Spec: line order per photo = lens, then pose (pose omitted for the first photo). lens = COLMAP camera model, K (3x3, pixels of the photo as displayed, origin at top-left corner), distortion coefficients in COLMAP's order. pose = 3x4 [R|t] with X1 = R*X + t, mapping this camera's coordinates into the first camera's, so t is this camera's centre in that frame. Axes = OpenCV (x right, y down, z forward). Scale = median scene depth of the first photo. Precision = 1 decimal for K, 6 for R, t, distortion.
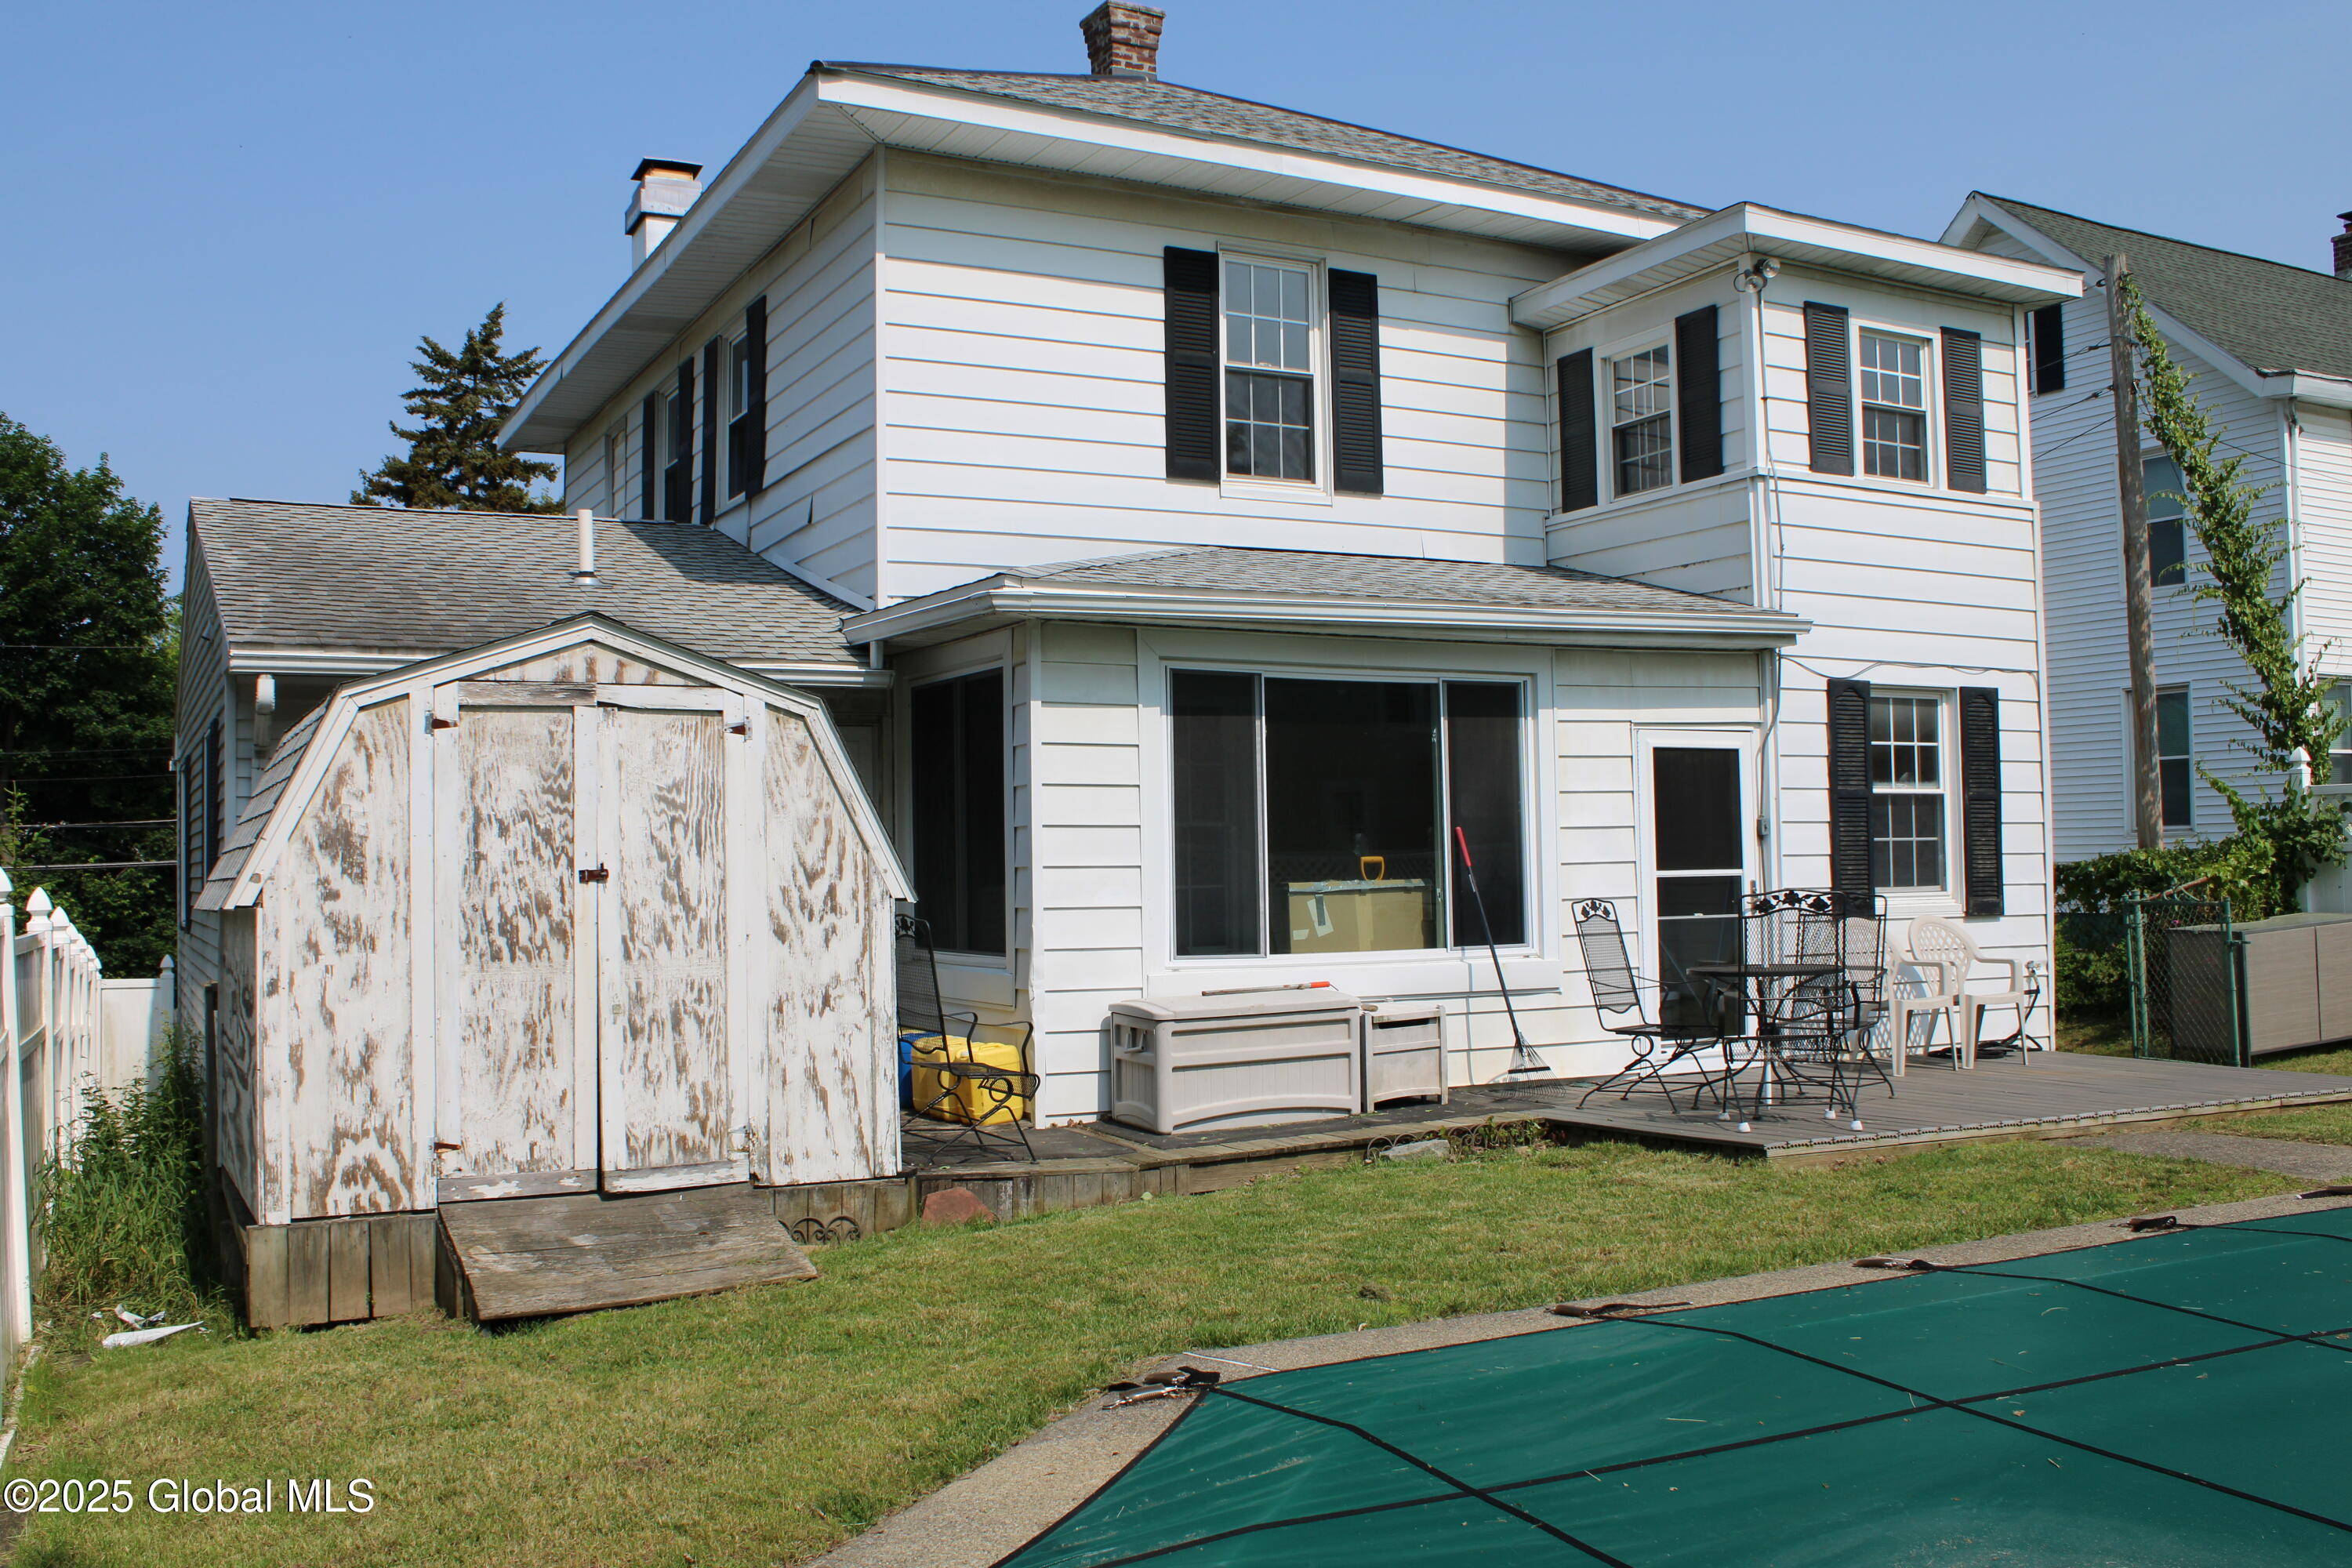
lens RADIAL K [[2070.3, 0, 1177.2], [0, 2070.3, 781.3], [0, 0, 1]] dist [-0.114180, 0.037913]
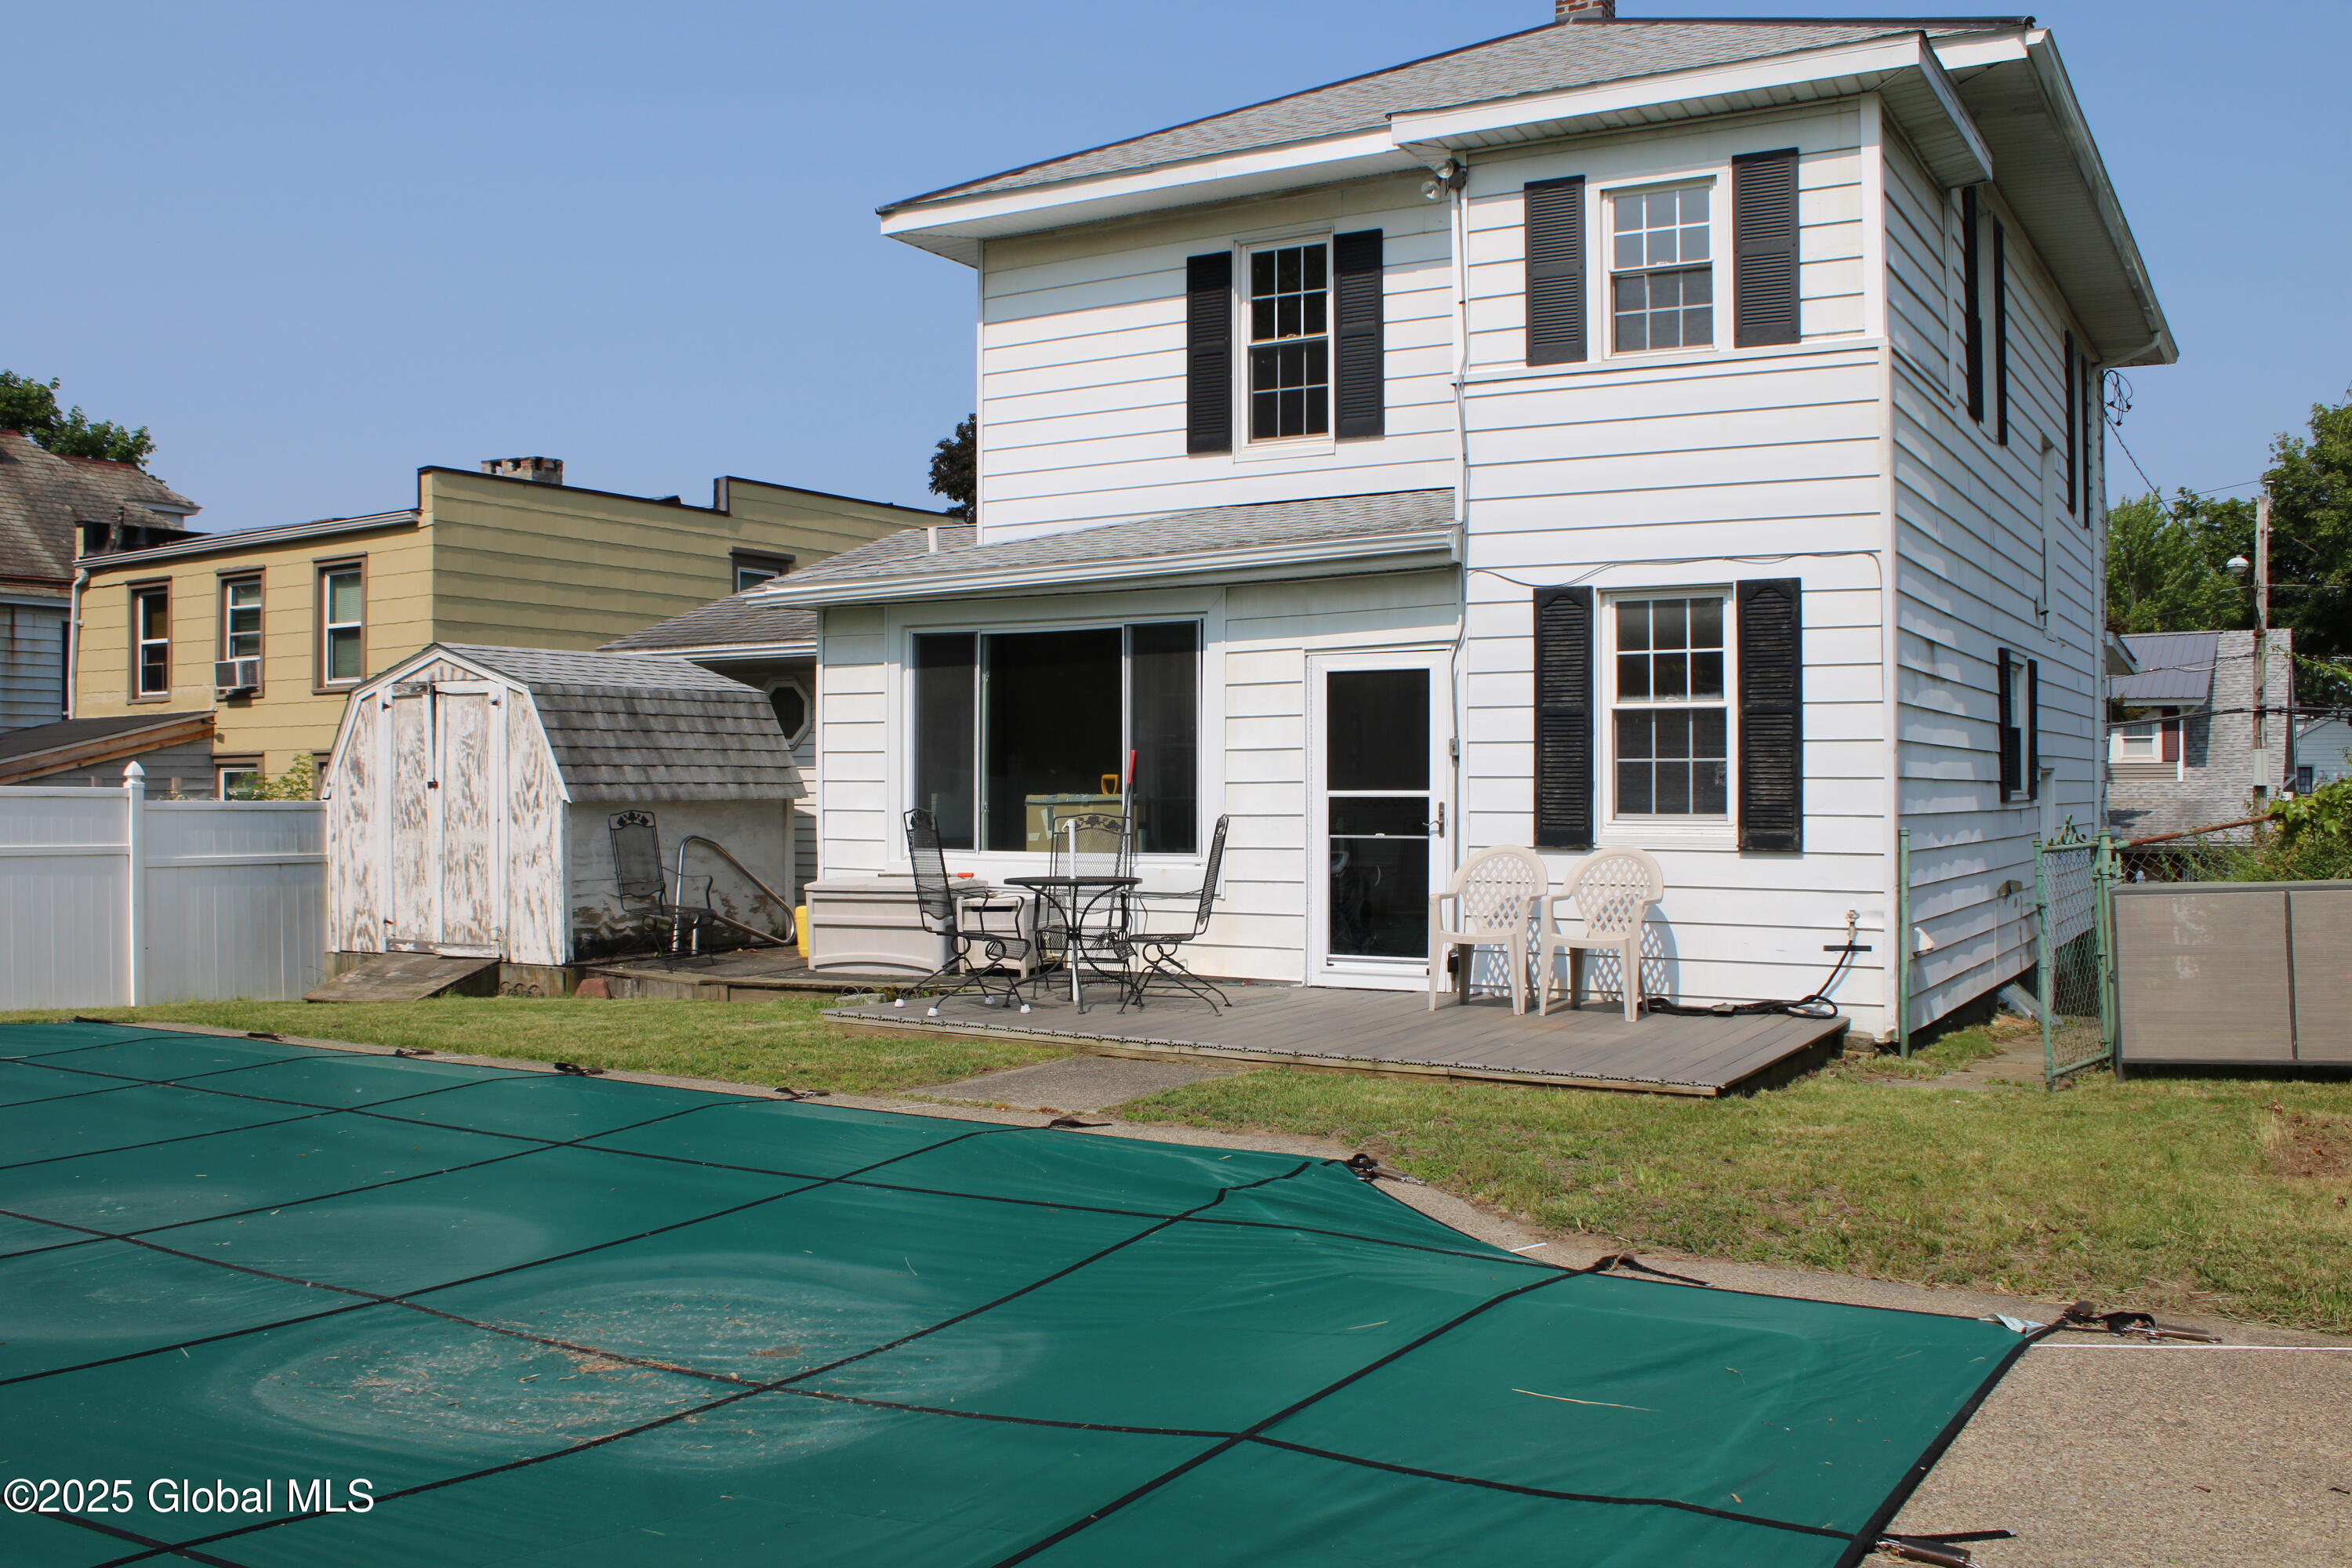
lens RADIAL K [[2070.3, 0, 1182.2], [0, 2070.3, 786.1], [0, 0, 1]] dist [-0.114180, 0.037913]
pose [[0.540563, 0.014159, -0.841184, 1.057045], [0.031916, 0.998794, 0.037321, -0.000228], [0.840698, -0.047022, 0.539459, 0.365832]]
